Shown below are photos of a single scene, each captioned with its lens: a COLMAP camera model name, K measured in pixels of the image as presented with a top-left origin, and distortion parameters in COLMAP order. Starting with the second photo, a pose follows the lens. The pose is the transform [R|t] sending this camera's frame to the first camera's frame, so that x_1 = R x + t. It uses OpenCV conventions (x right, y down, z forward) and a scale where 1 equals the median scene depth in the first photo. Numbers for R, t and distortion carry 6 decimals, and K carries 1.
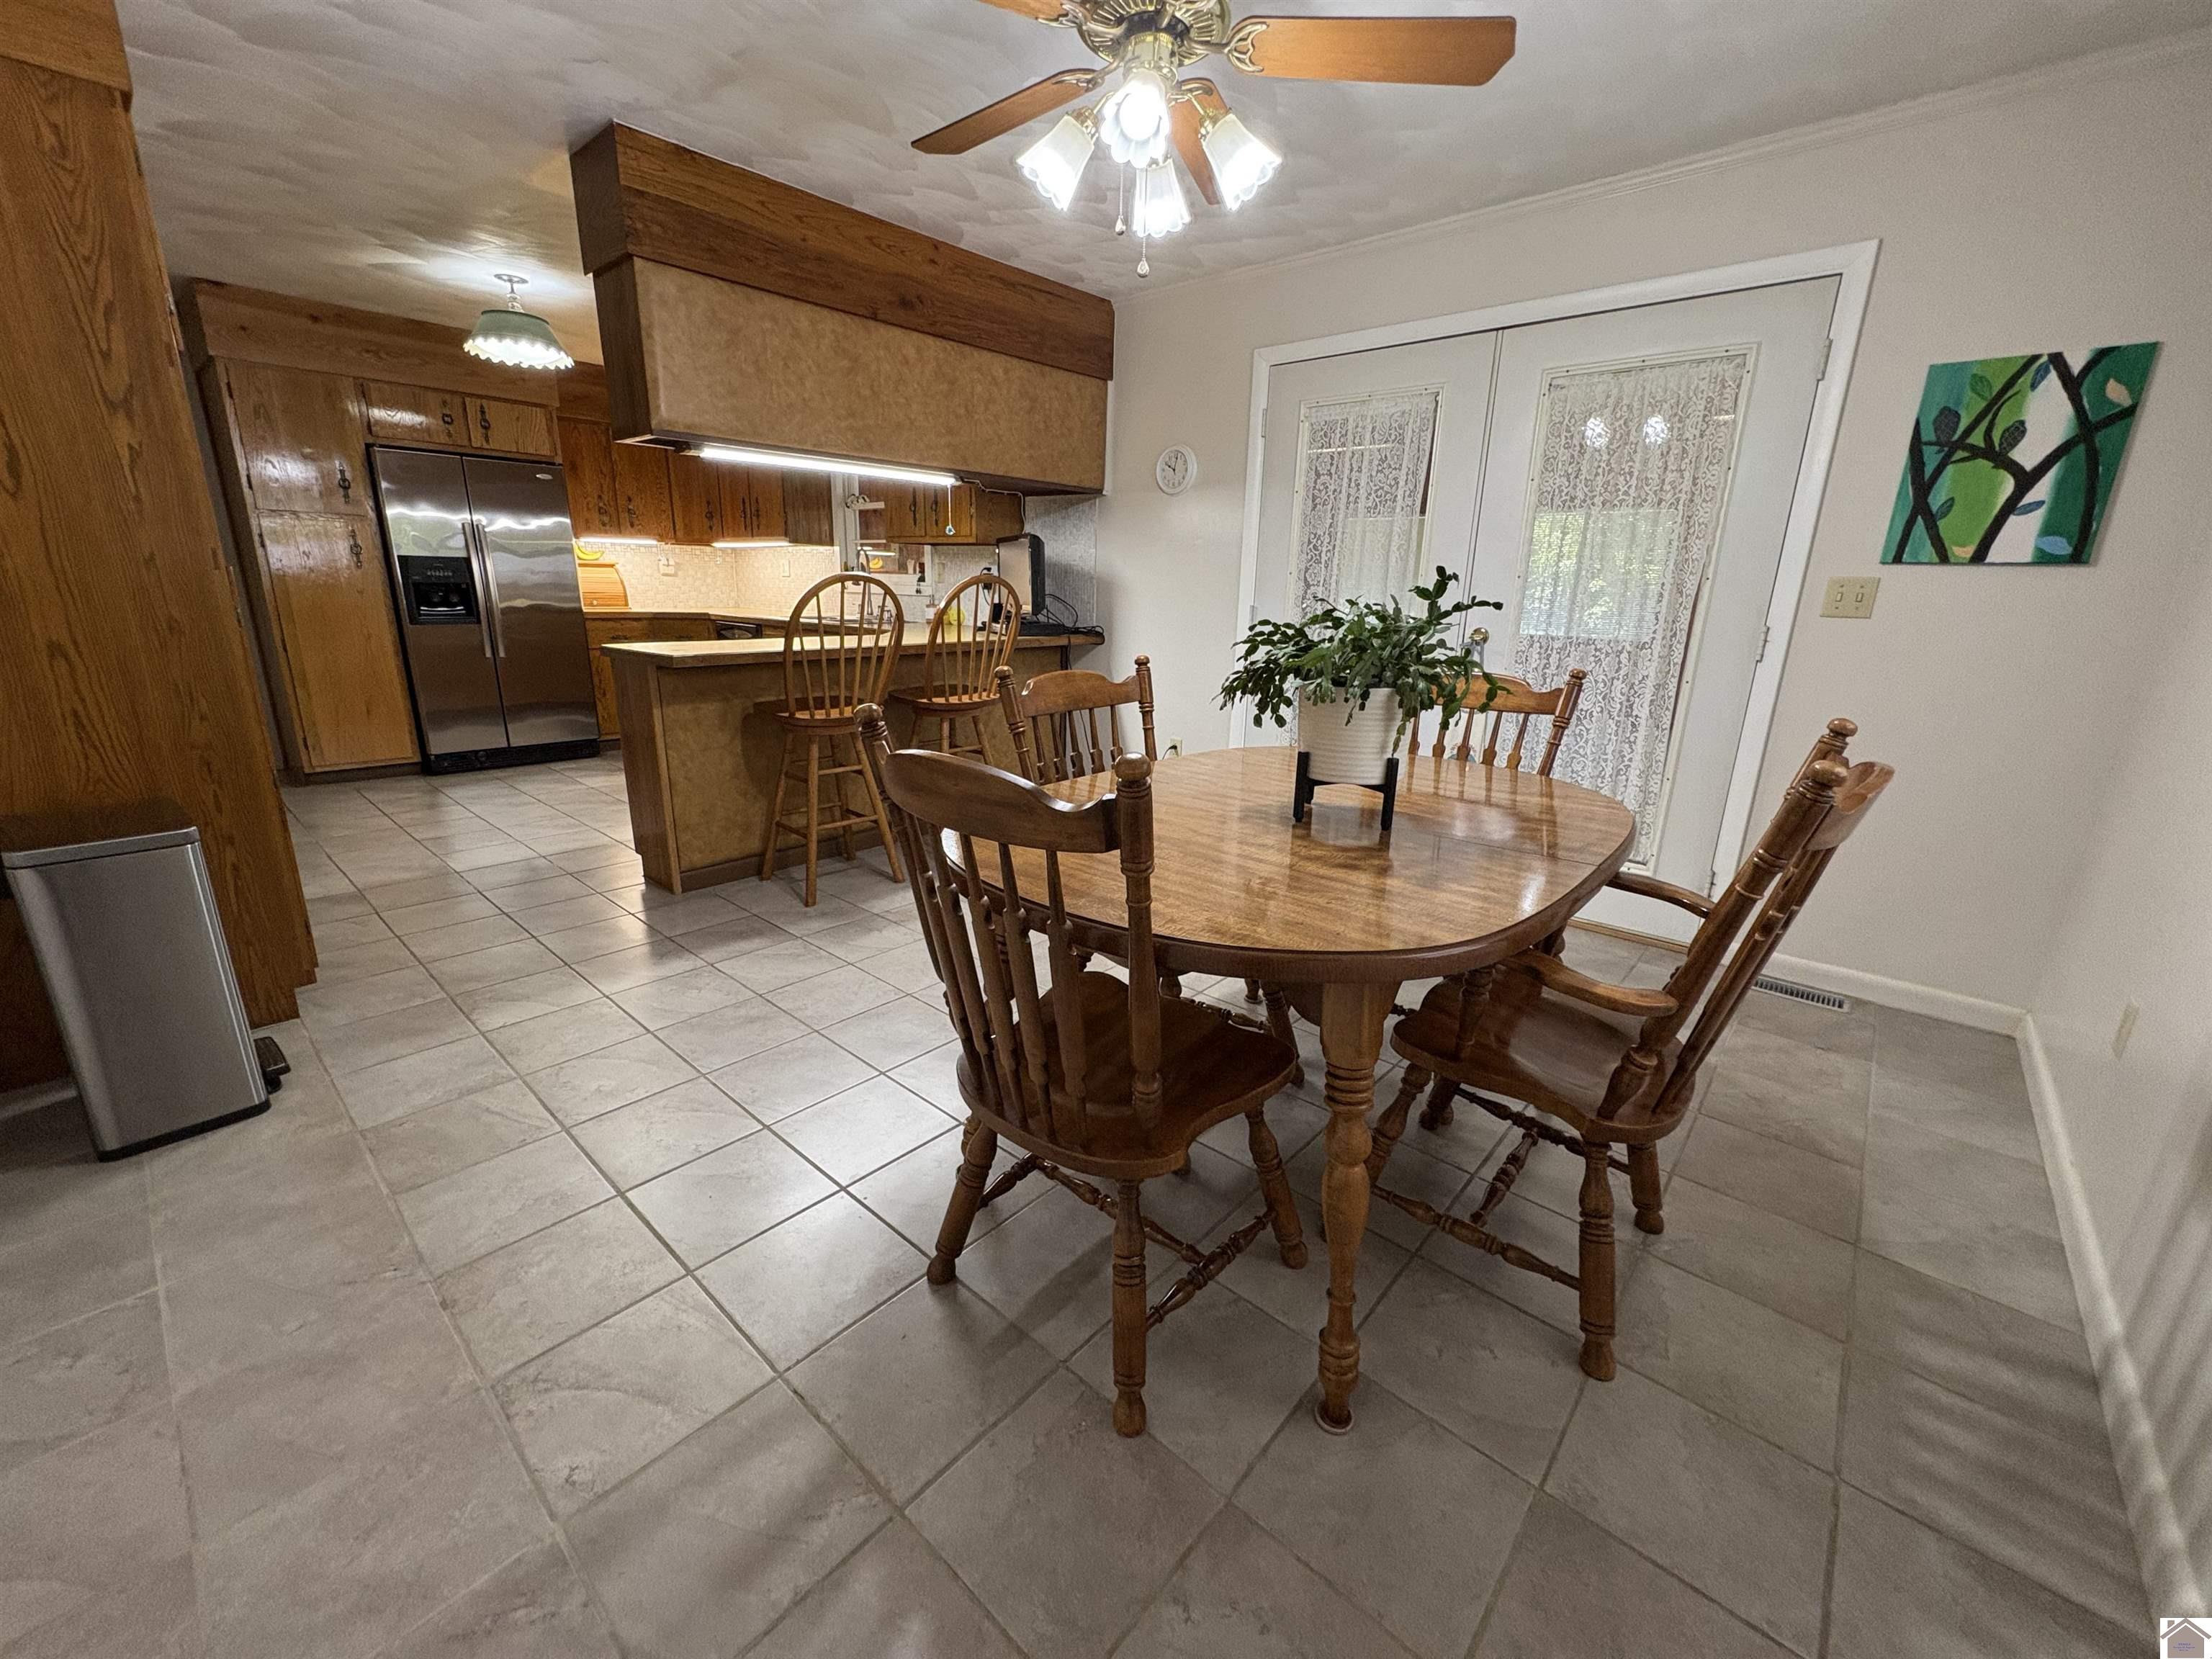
lens RADIAL K [[880.4, 0, 1105.2], [0, 880.4, 831.9], [0, 0, 1]] dist [-0.000730, 0.000476]
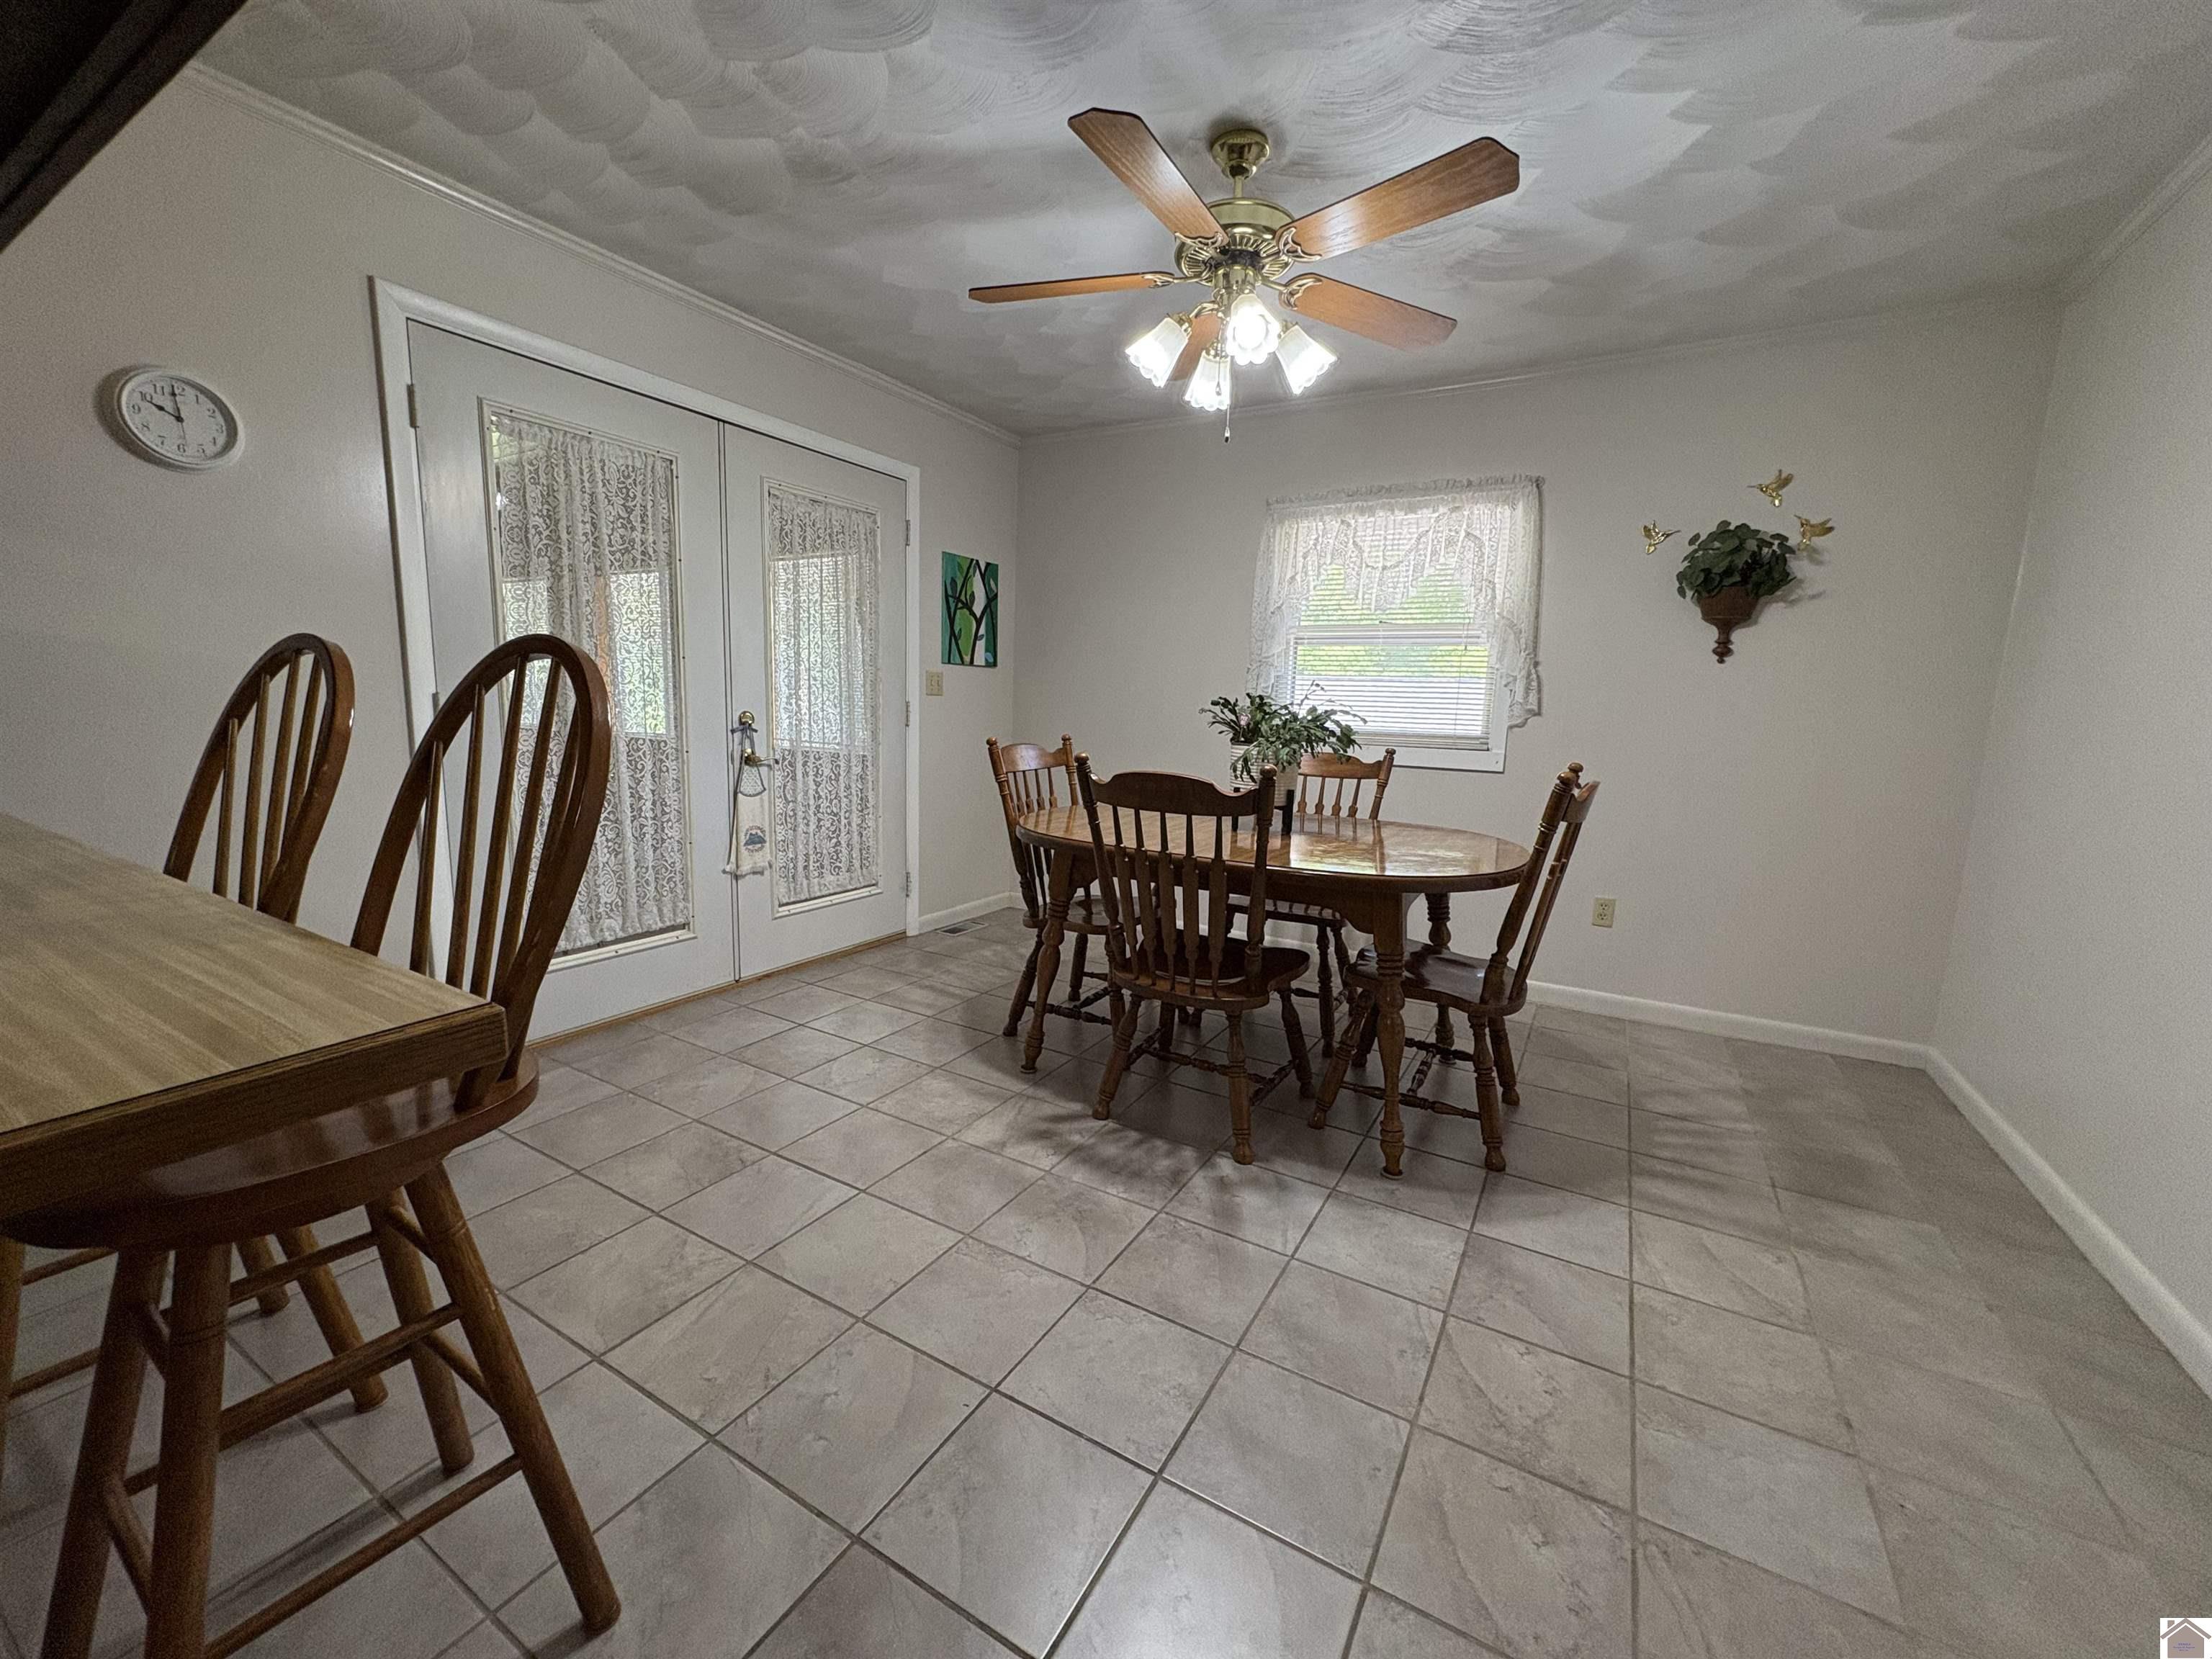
lens RADIAL K [[880.4, 0, 1099.5], [0, 880.4, 836.4], [0, 0, 1]] dist [-0.000730, 0.000476]
pose [[-0.189723, -0.179265, 0.965334, -0.910869], [0.235196, 0.946267, 0.221949, -0.320231], [-0.953251, 0.269152, -0.137366, 1.124067]]
